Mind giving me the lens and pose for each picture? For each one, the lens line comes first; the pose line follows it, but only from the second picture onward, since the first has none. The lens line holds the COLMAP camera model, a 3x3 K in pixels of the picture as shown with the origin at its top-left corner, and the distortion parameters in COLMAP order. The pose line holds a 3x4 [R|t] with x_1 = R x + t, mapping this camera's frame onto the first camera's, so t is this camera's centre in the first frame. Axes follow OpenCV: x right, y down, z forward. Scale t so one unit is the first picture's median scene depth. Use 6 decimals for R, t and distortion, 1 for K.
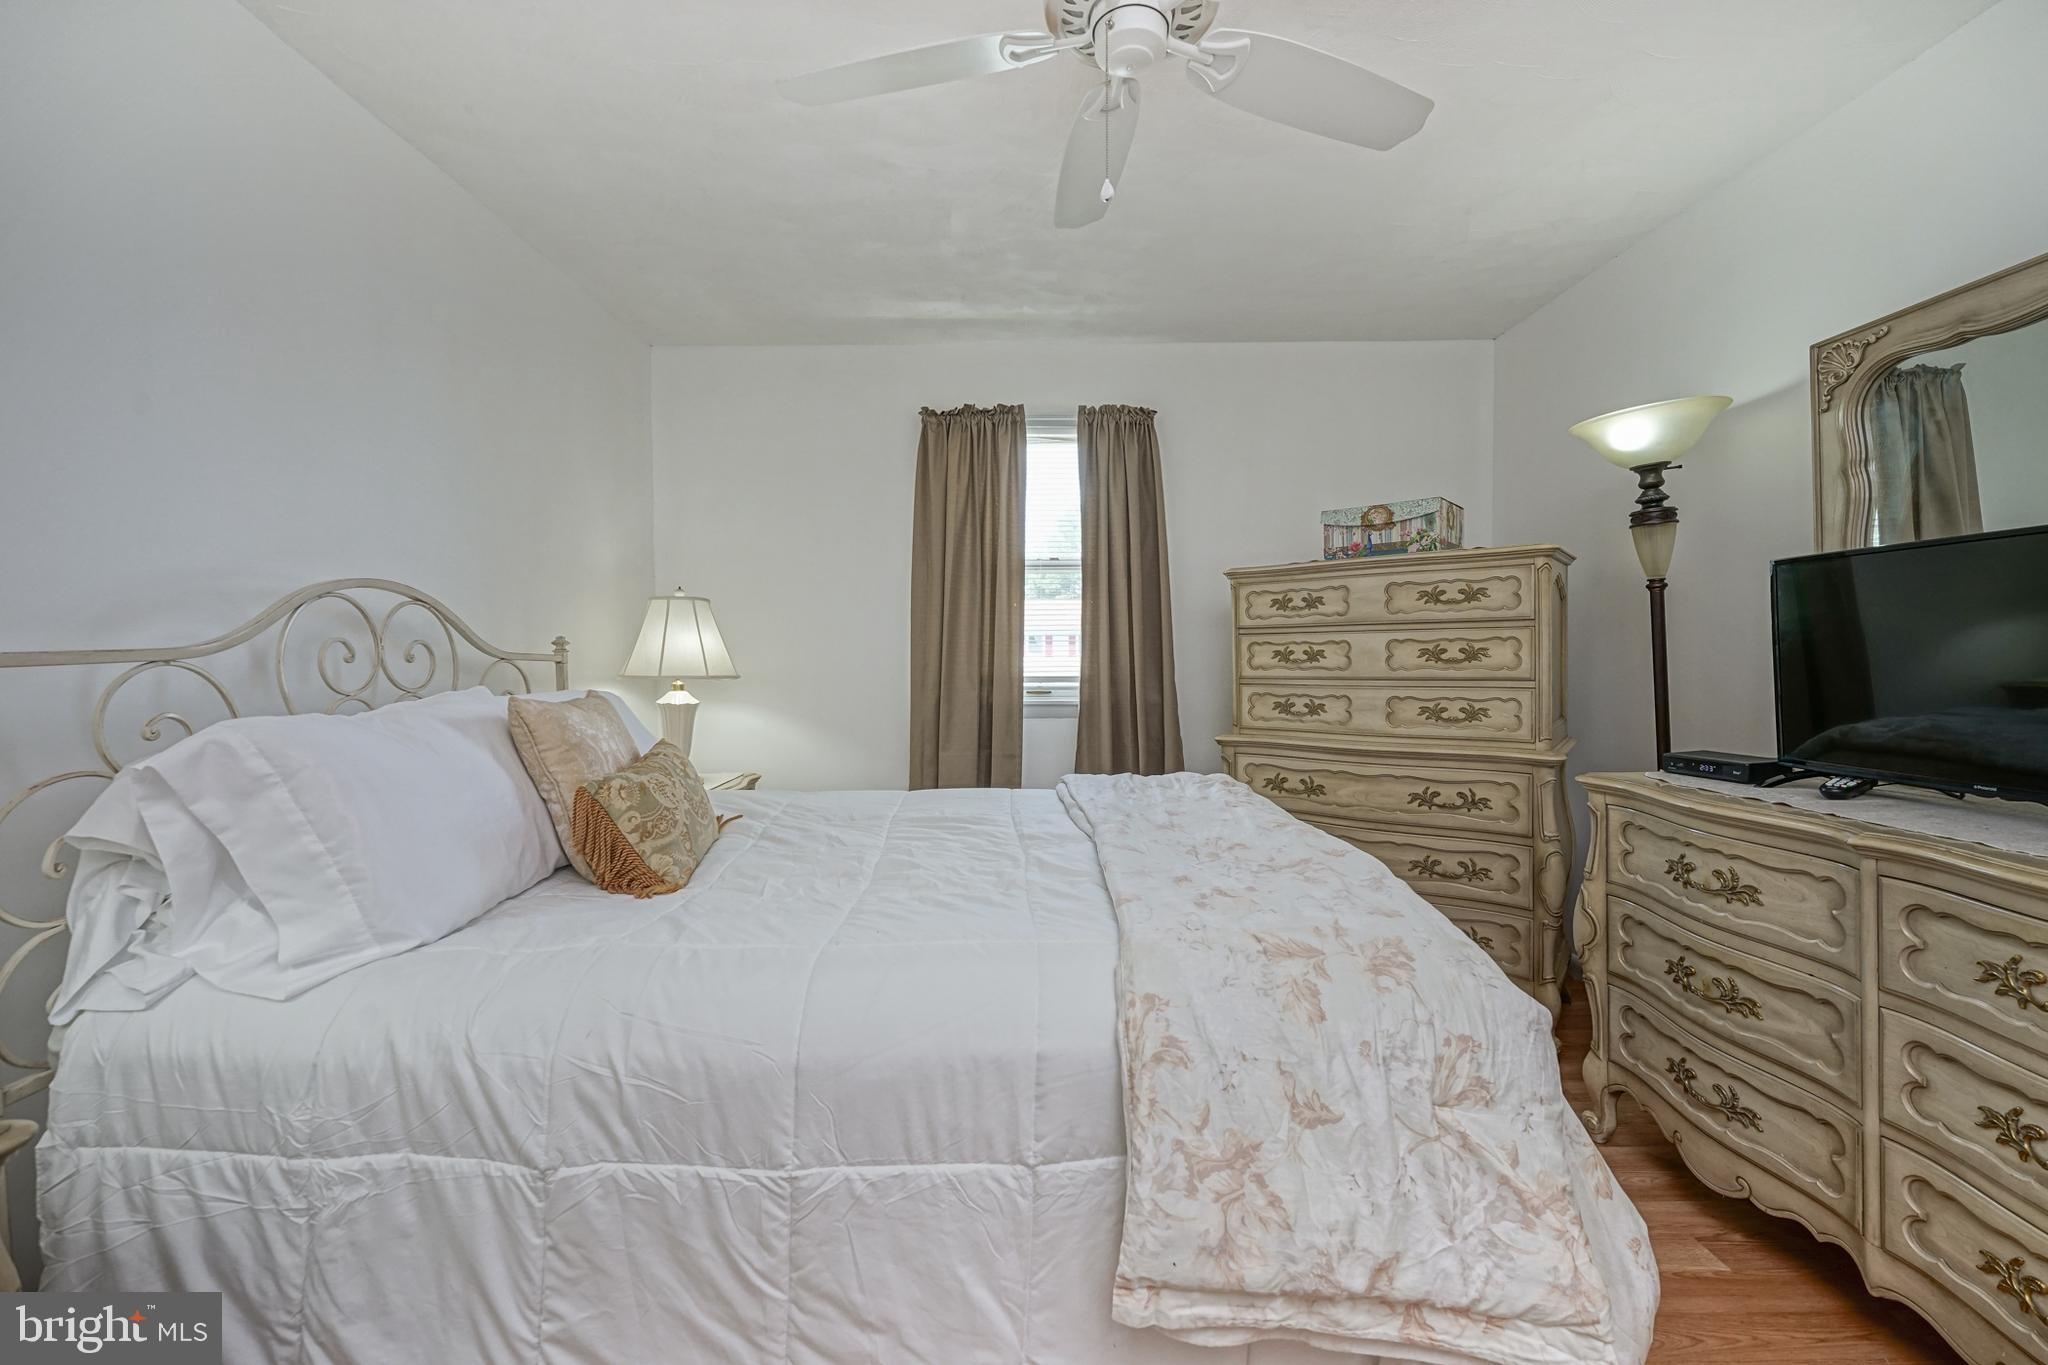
lens RADIAL K [[814.9, 0, 1018.5], [0, 814.9, 677.4], [0, 0, 1]] dist [-0.000844, -0.000298]
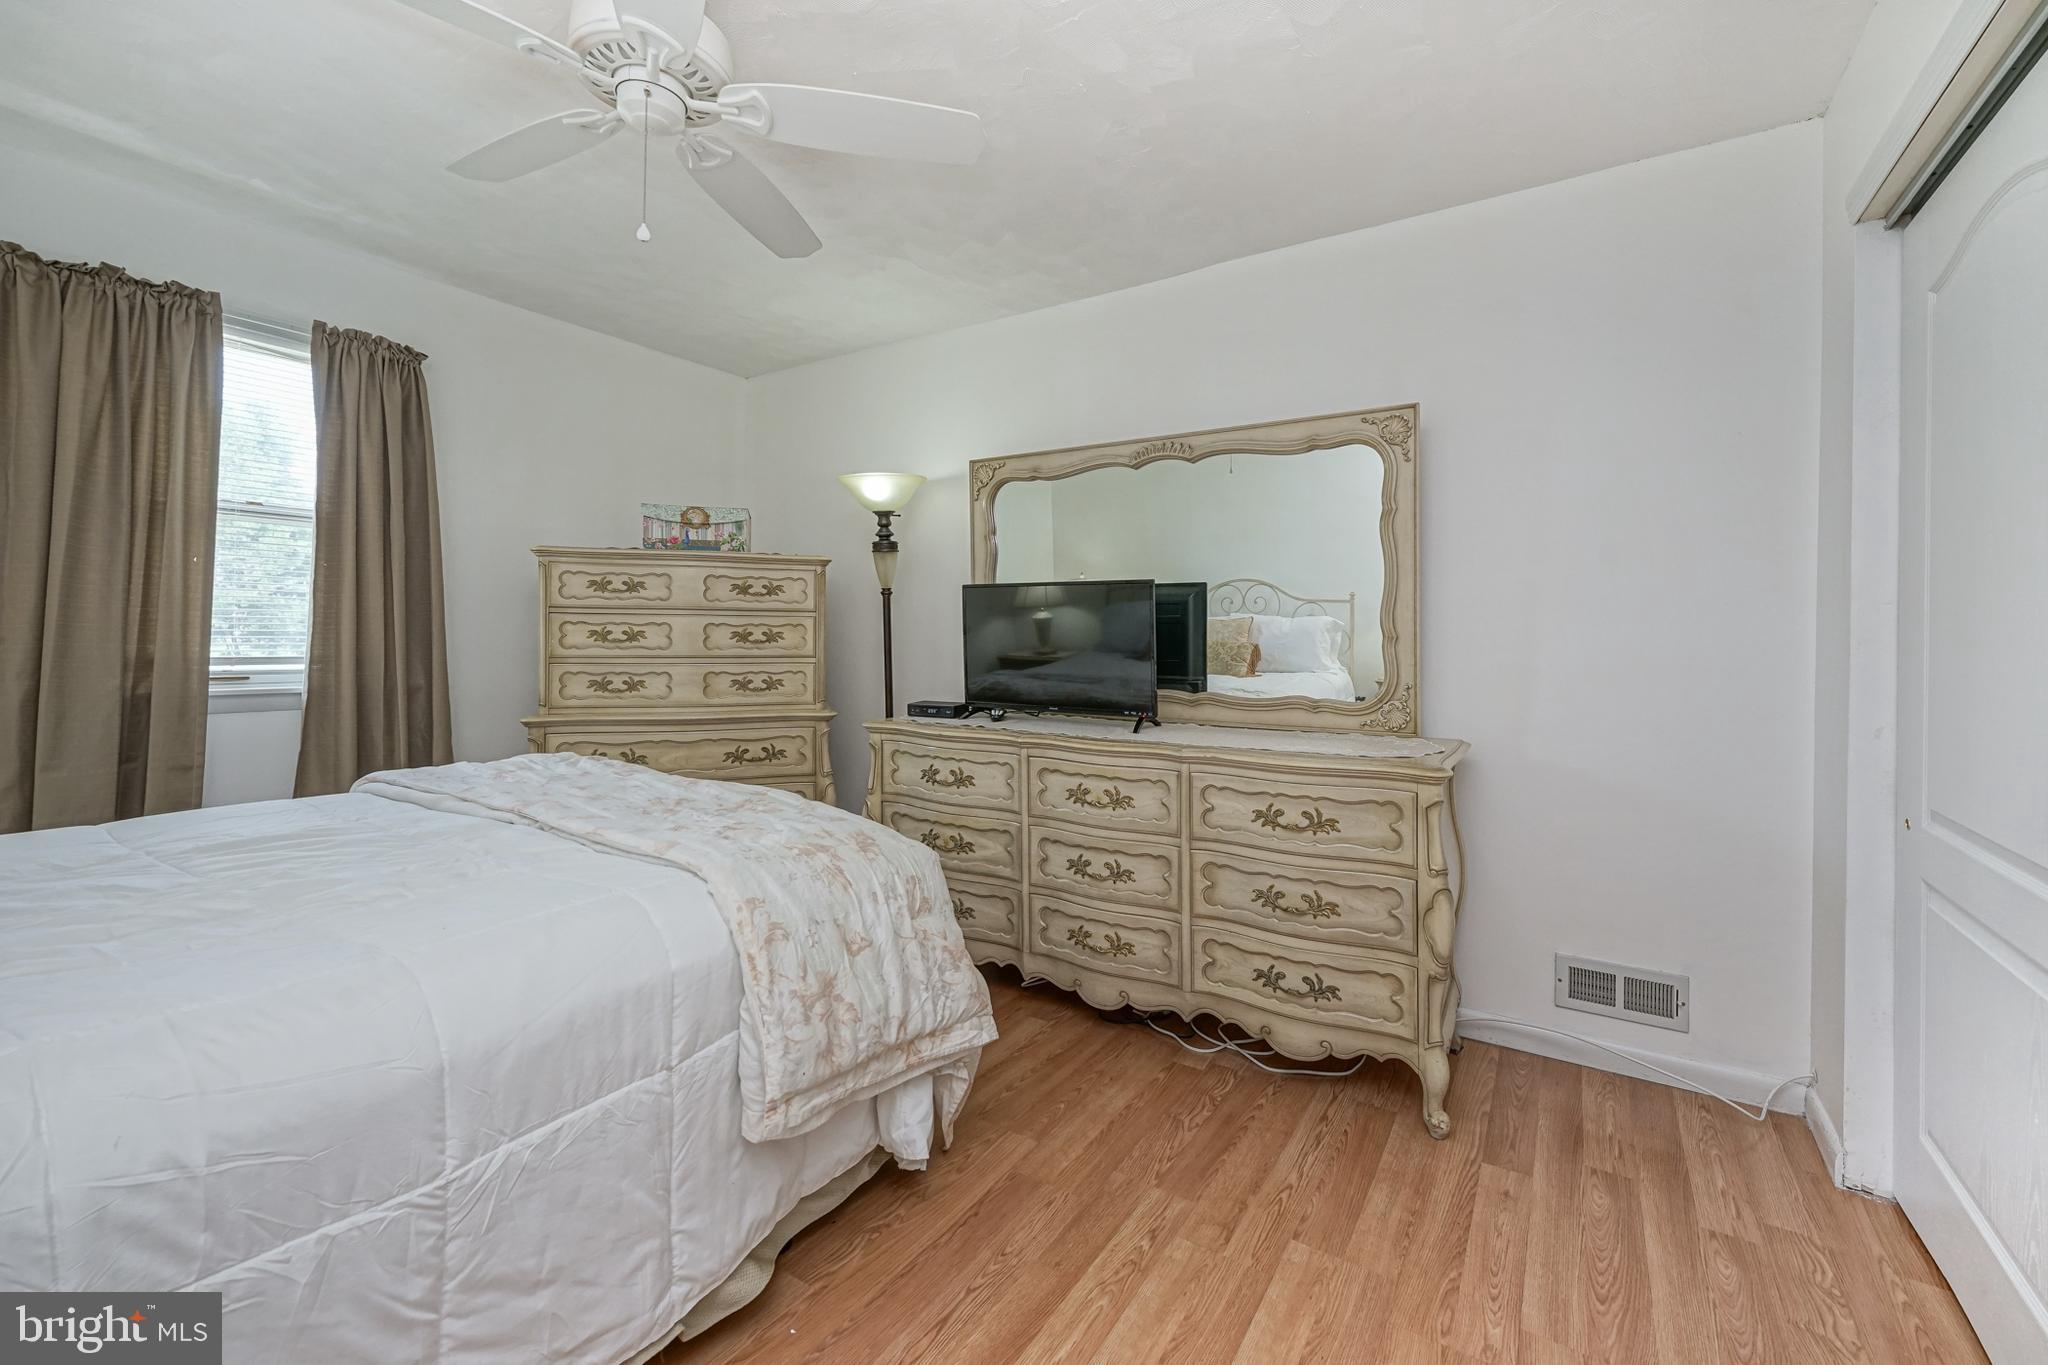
lens RADIAL K [[845.8, 0, 1025.3], [0, 845.8, 624.0], [0, 0, 1]] dist [0.000890, 0.000118]
pose [[0.551914, 0.025559, 0.833510, -0.331757], [0.006224, 0.999376, -0.034766, -0.000288], [-0.833878, 0.024376, 0.551410, -0.056016]]
